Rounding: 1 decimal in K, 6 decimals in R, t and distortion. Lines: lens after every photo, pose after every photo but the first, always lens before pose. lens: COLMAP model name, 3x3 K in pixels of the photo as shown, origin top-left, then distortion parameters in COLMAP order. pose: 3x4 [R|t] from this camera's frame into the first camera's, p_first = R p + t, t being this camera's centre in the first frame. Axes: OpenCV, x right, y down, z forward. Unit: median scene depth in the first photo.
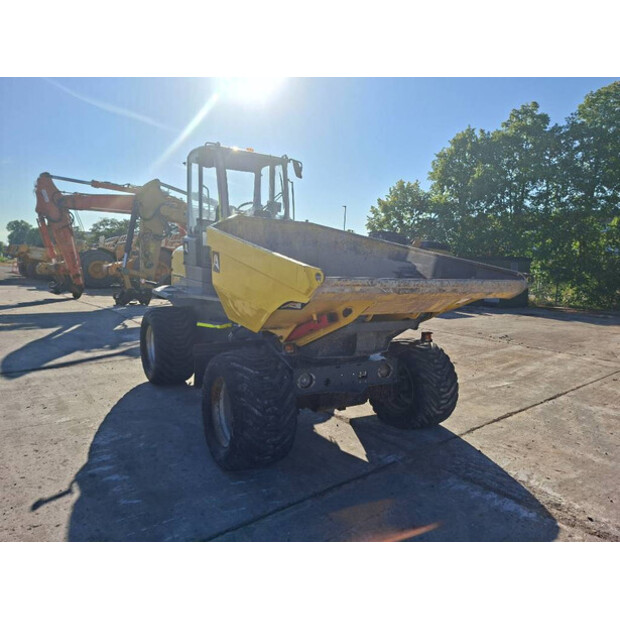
lens RADIAL K [[425.8, 0, 310.1], [0, 425.8, 303.8], [0, 0, 1]] dist [0.079564, -0.090500]
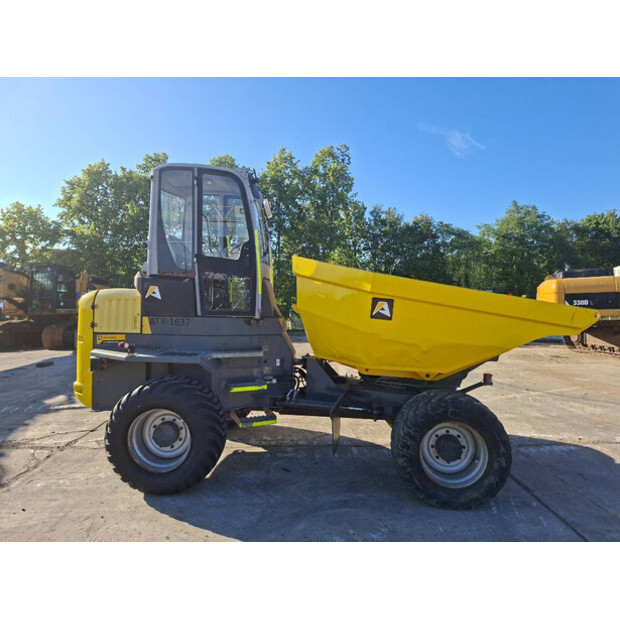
lens RADIAL K [[425.8, 0, 310.1], [0, 425.8, 303.8], [0, 0, 1]] dist [0.079564, -0.090500]
pose [[0.589179, -0.037070, 0.807152, -0.422117], [0.100273, 0.994579, -0.027516, -0.038322], [-0.801757, 0.097147, 0.589702, 0.220652]]
